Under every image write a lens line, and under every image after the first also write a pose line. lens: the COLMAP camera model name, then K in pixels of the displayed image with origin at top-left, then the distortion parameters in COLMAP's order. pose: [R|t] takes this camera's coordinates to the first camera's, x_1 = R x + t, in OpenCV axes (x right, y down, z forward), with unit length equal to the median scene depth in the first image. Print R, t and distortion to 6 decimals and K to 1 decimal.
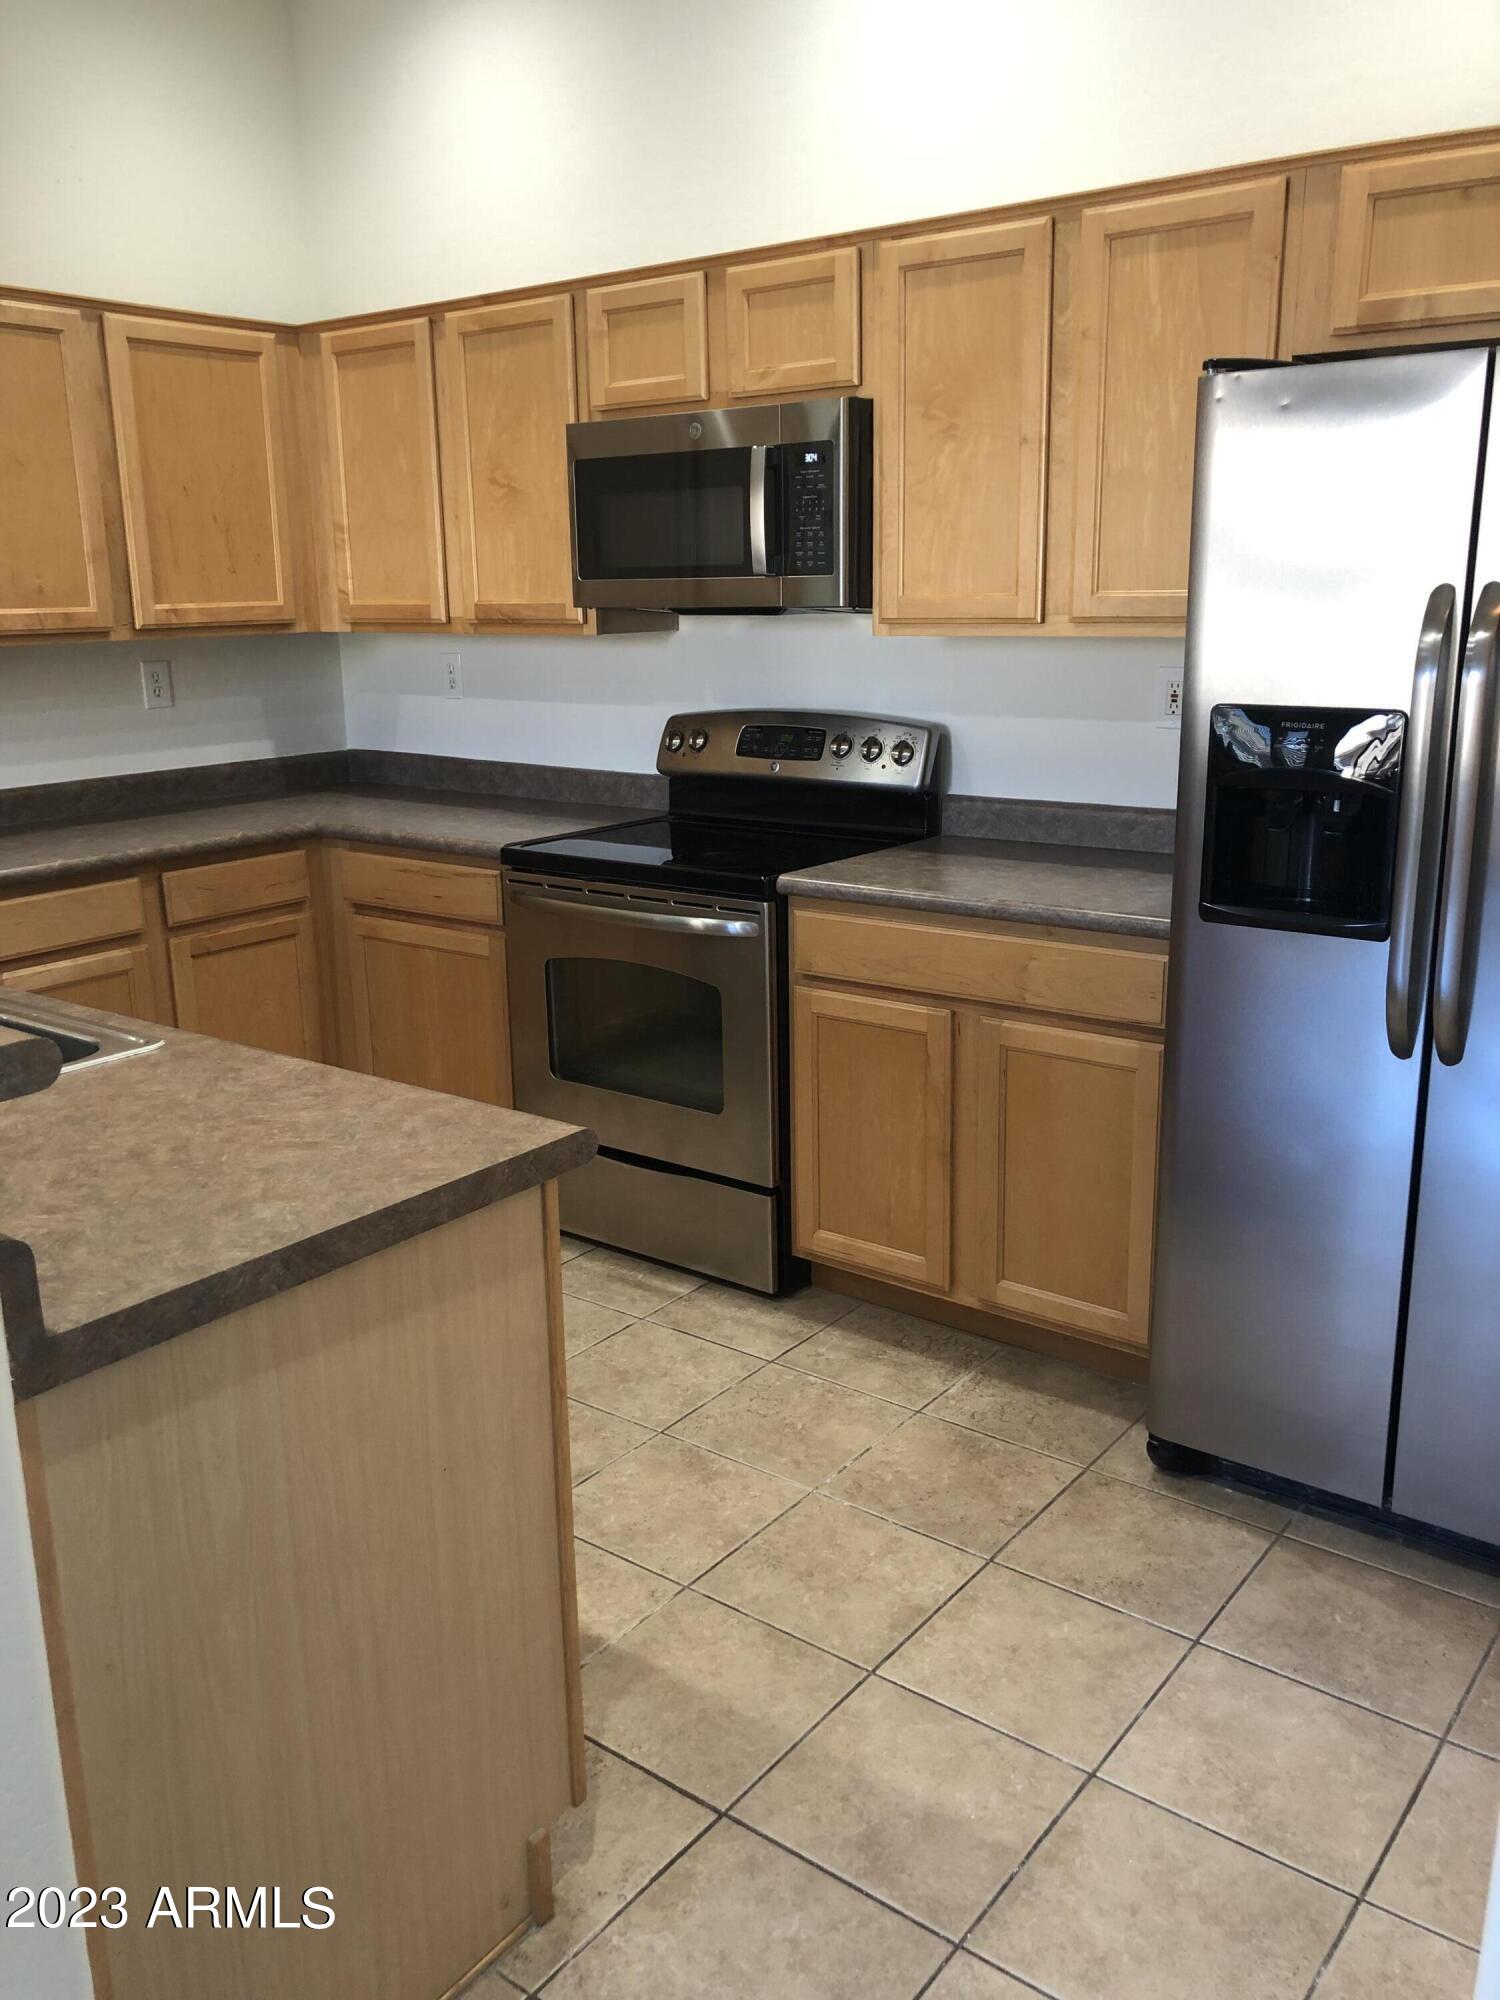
lens RADIAL K [[1659.9, 0, 750.0], [0, 1659.9, 1000.0], [0, 0, 1]] dist [0.001755, 0.001645]
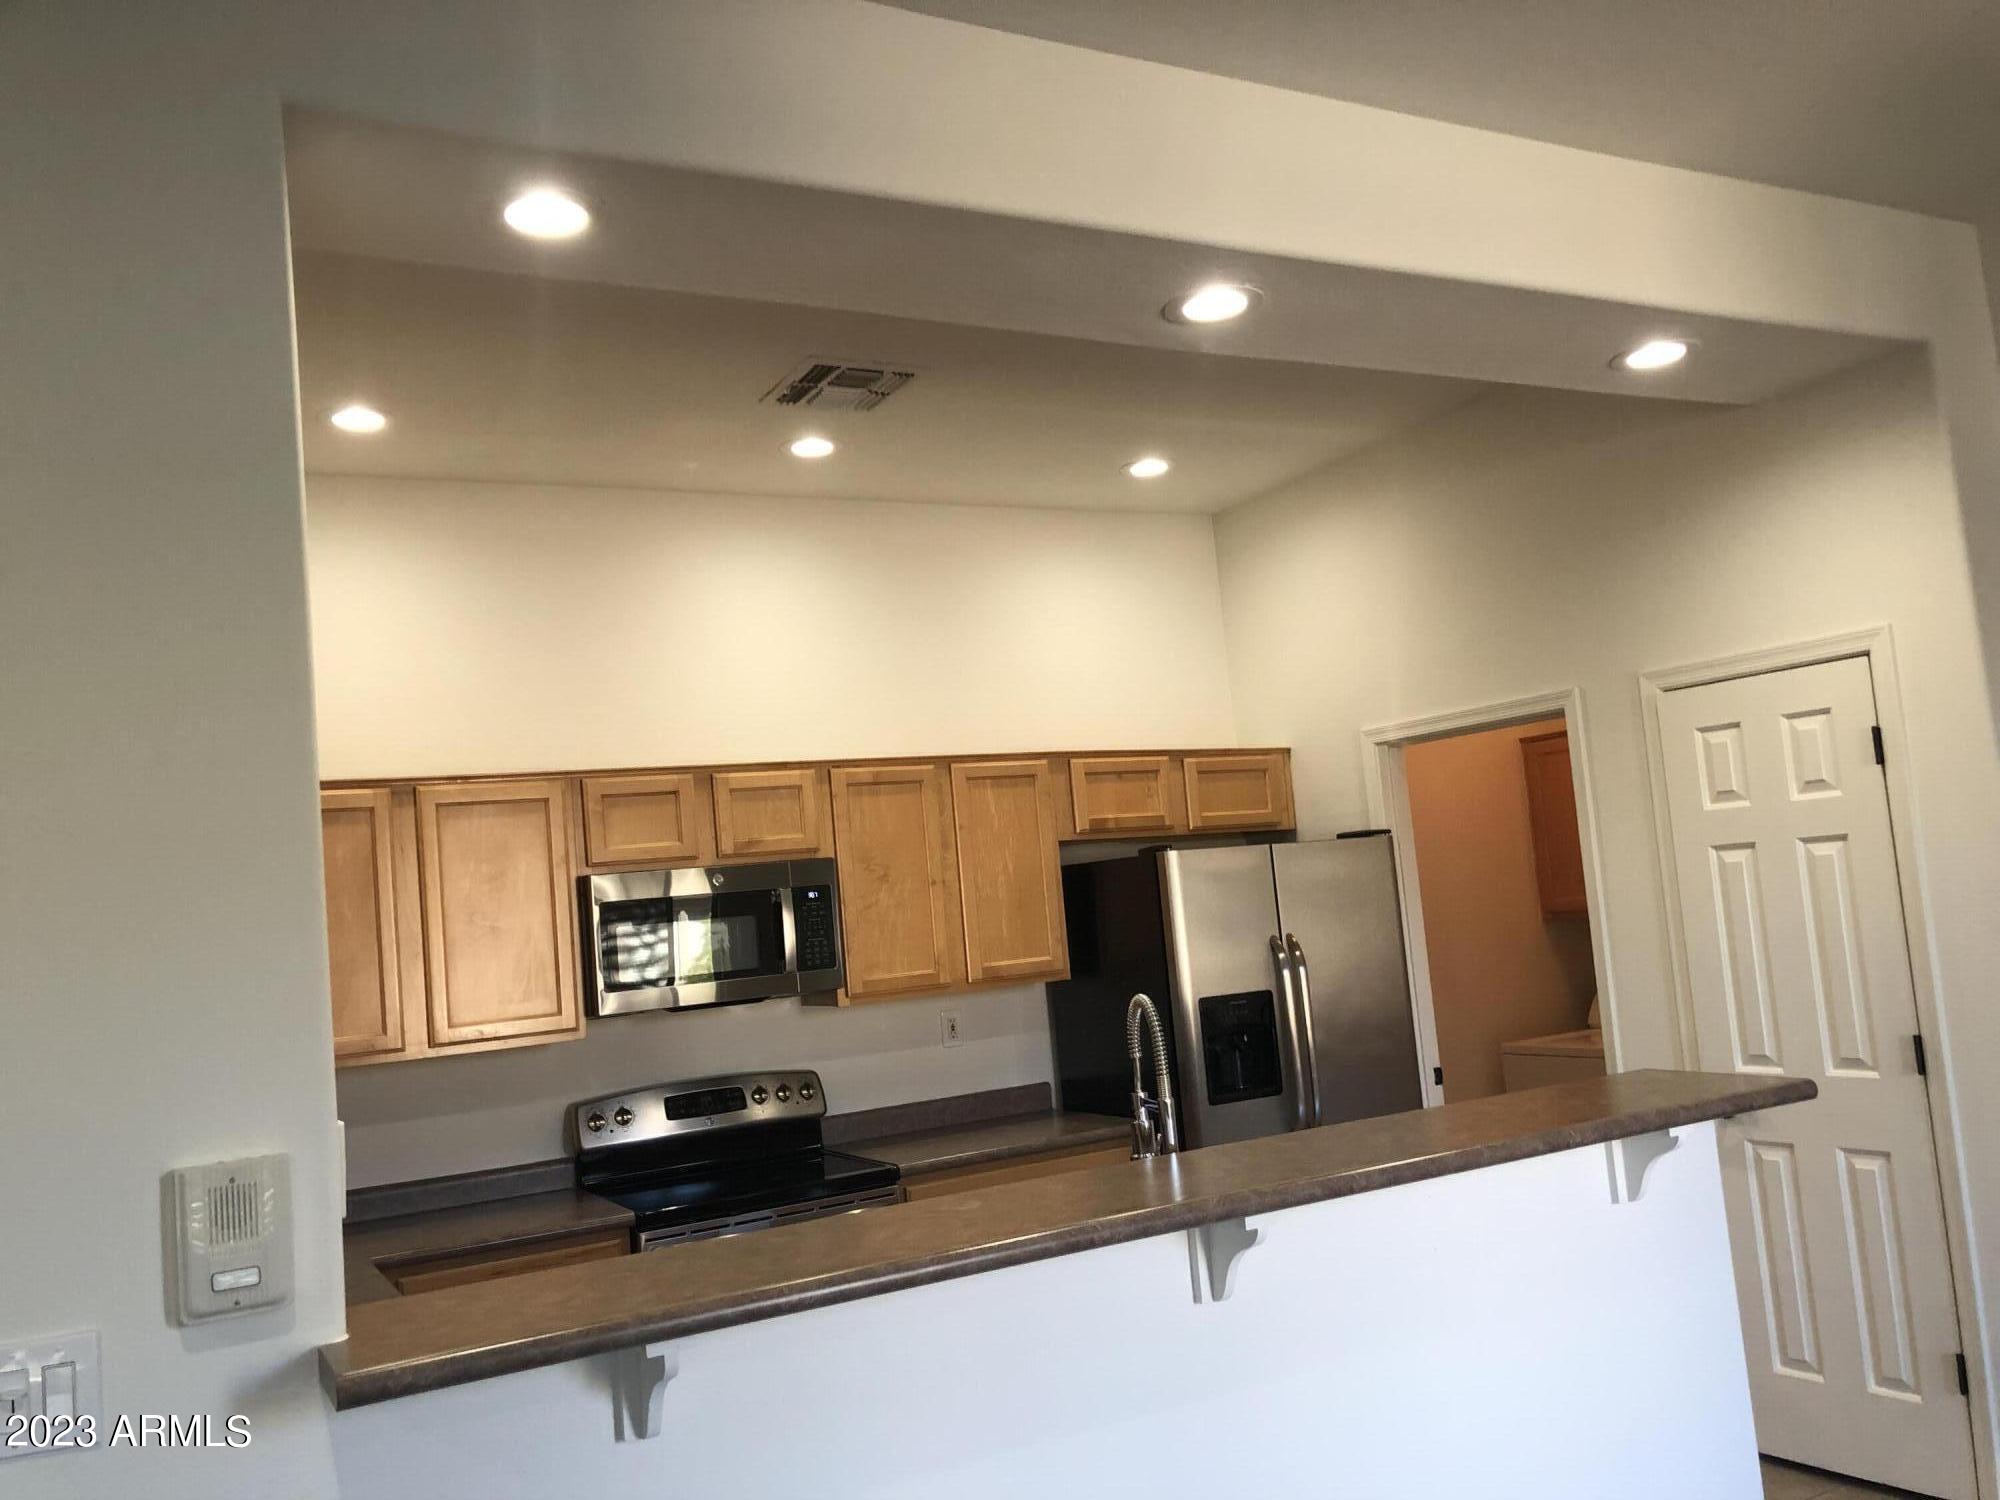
lens RADIAL K [[1659.9, 0, 1000.0], [0, 1659.9, 750.0], [0, 0, 1]] dist [0.001755, 0.001645]
pose [[0.399278, 0.072164, 0.913985, -1.343674], [0.308438, 0.928218, -0.208031, -0.081156], [-0.863390, 0.364970, 0.348359, 0.276990]]
